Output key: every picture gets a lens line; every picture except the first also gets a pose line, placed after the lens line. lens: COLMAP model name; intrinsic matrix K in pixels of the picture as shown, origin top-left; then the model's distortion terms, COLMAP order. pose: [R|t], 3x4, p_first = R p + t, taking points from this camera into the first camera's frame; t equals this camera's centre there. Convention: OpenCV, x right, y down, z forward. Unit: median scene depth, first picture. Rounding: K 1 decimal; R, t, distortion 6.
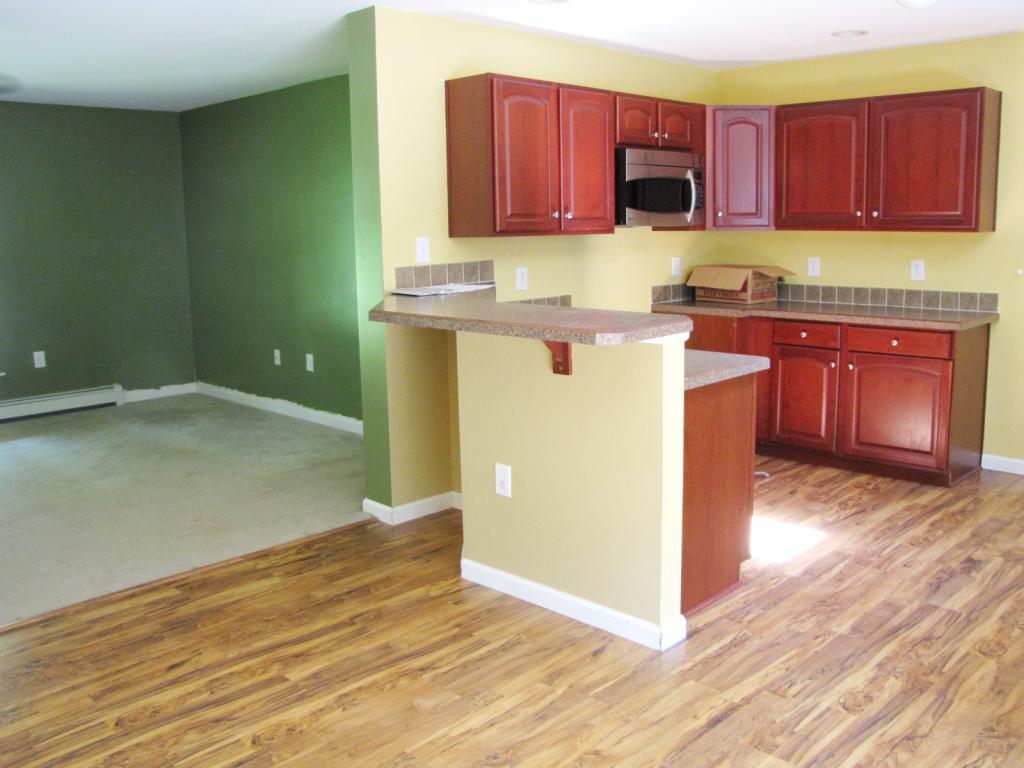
lens RADIAL K [[929.0, 0, 517.1], [0, 929.0, 377.9], [0, 0, 1]] dist [-0.150932, 0.153187]
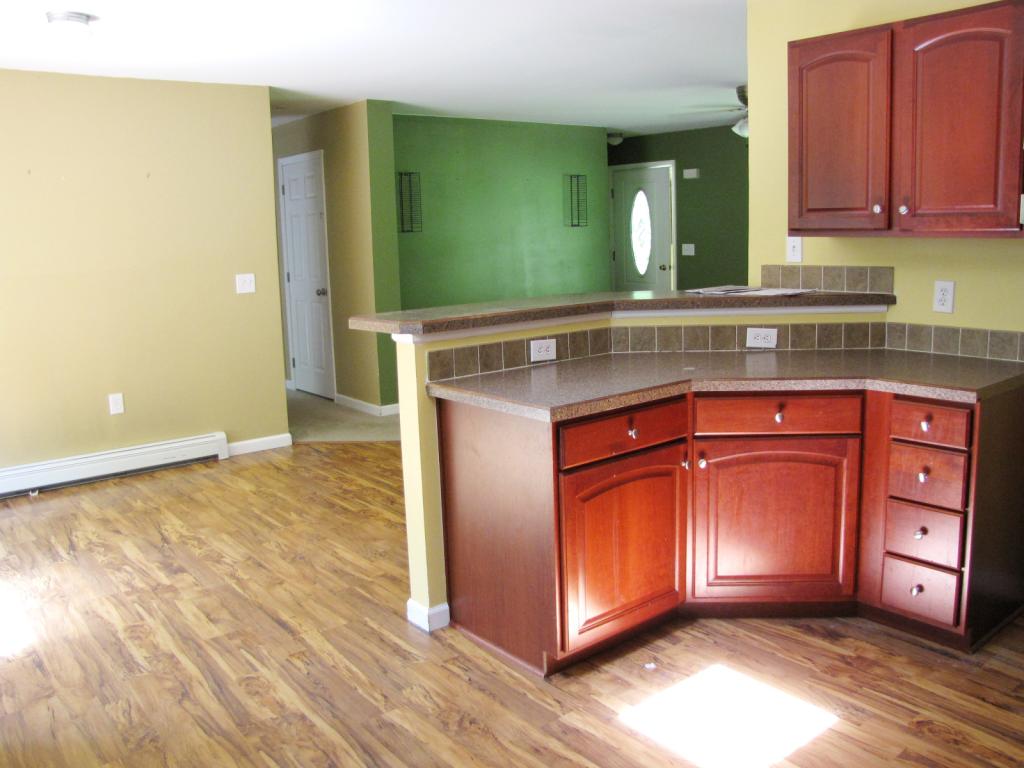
lens RADIAL K [[864.8, 0, 518.9], [0, 864.8, 373.8], [0, 0, 1]] dist [-0.182262, 0.153646]
pose [[-0.115518, 0.187919, -0.975368, 0.995643], [-0.137729, 0.969426, 0.203086, -0.196053], [0.983710, 0.157797, -0.086104, 1.075813]]
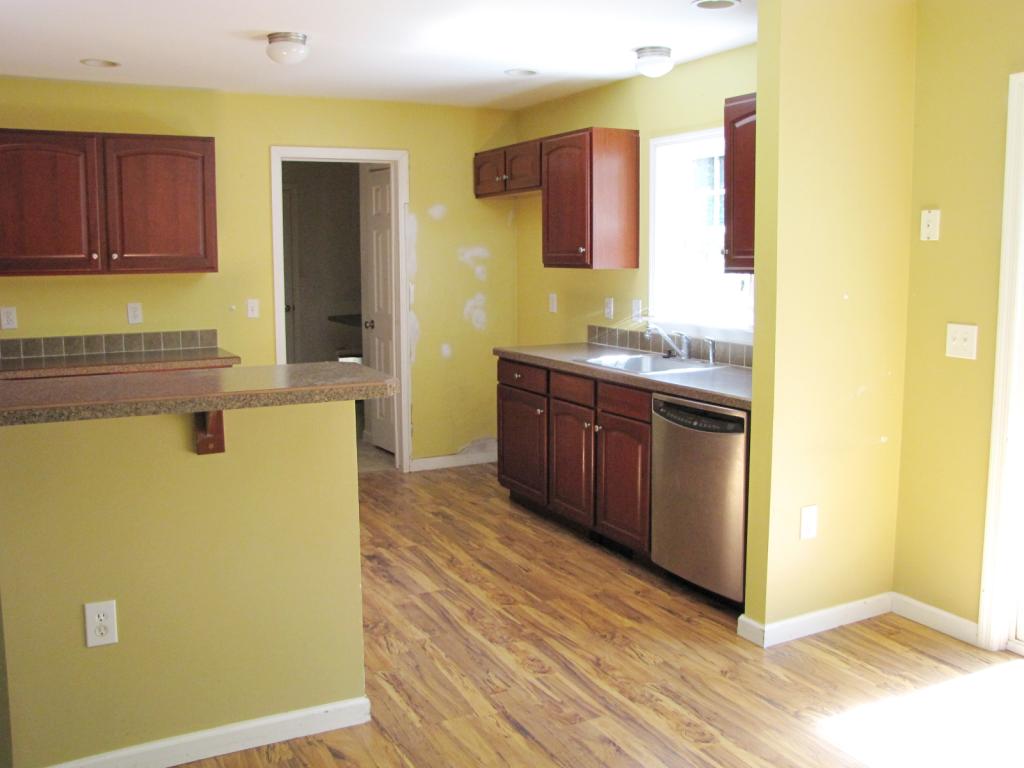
lens RADIAL K [[929.0, 0, 518.7], [0, 929.0, 381.7], [0, 0, 1]] dist [-0.150932, 0.153187]
pose [[0.304448, -0.113279, 0.945769, -0.578247], [0.157708, 0.985194, 0.067234, -0.072137], [-0.939383, 0.128686, 0.317805, 0.478809]]
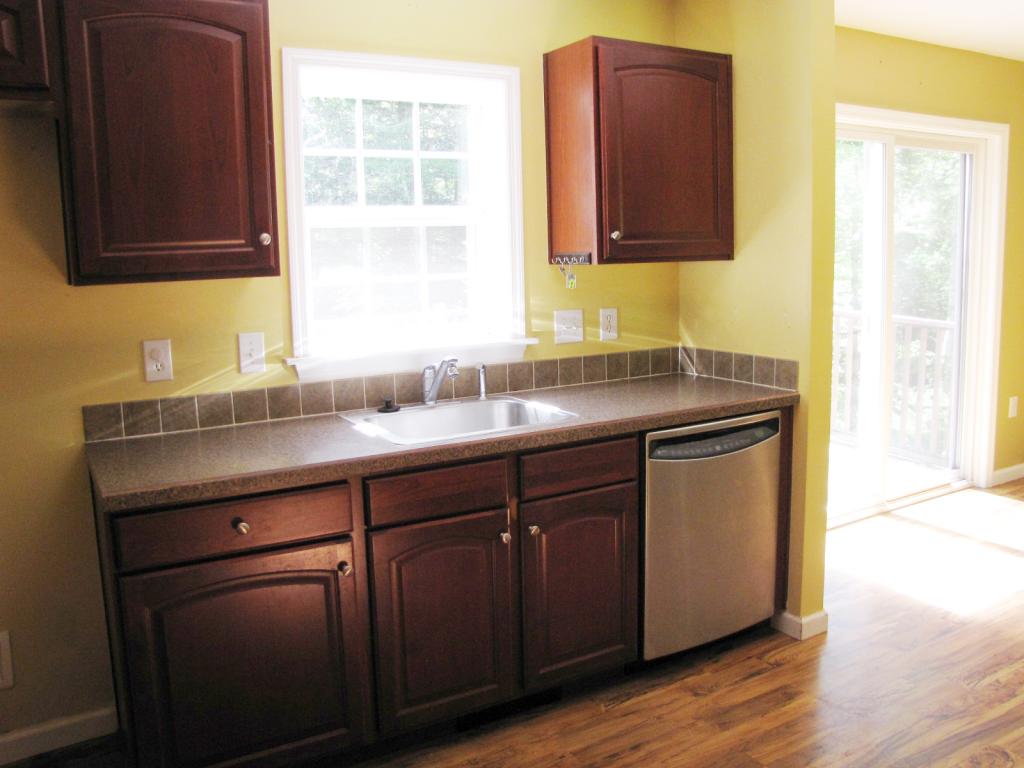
lens RADIAL K [[864.8, 0, 512.2], [0, 864.8, 382.5], [0, 0, 1]] dist [-0.182262, 0.153646]
pose [[-0.962189, 0.005309, 0.272330, 0.499401], [0.090796, 0.948878, 0.302302, -0.241828], [-0.256803, 0.315598, -0.913482, 1.424002]]
